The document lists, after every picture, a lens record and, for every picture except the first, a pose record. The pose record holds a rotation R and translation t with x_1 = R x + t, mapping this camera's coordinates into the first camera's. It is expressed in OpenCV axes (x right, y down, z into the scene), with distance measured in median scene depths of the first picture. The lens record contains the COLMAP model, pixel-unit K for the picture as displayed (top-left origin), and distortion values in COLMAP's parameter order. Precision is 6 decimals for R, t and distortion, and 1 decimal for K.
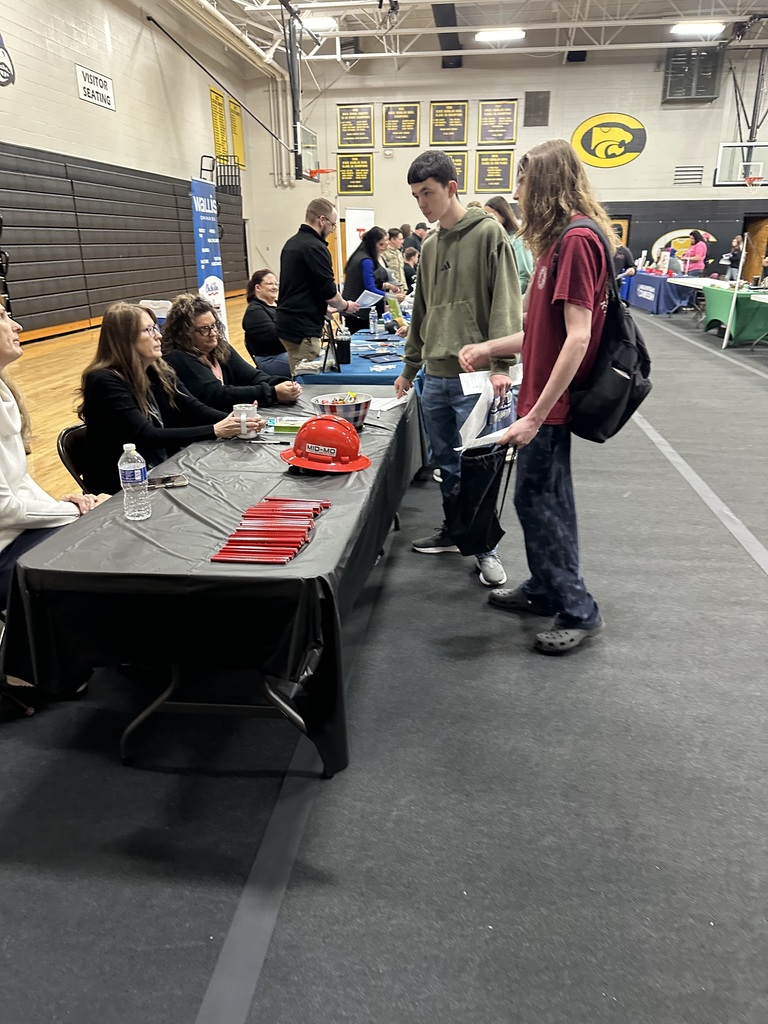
lens RADIAL K [[738.8, 0, 384.0], [0, 738.8, 512.0], [0, 0, 1]] dist [-0.000649, -0.002788]
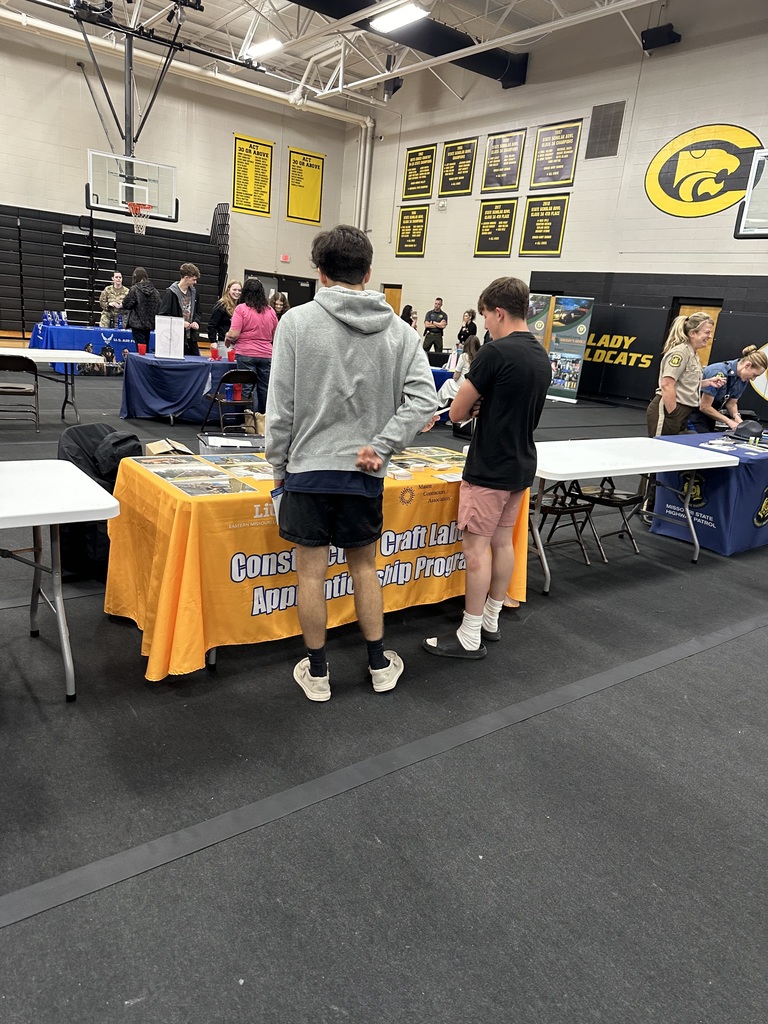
lens RADIAL K [[738.8, 0, 384.0], [0, 738.8, 512.0], [0, 0, 1]] dist [-0.000649, -0.002788]
pose [[0.701575, 0.253636, -0.665928, 0.570132], [-0.330132, 0.943862, 0.011691, -0.173462], [0.631510, 0.211642, 0.745924, 0.460000]]
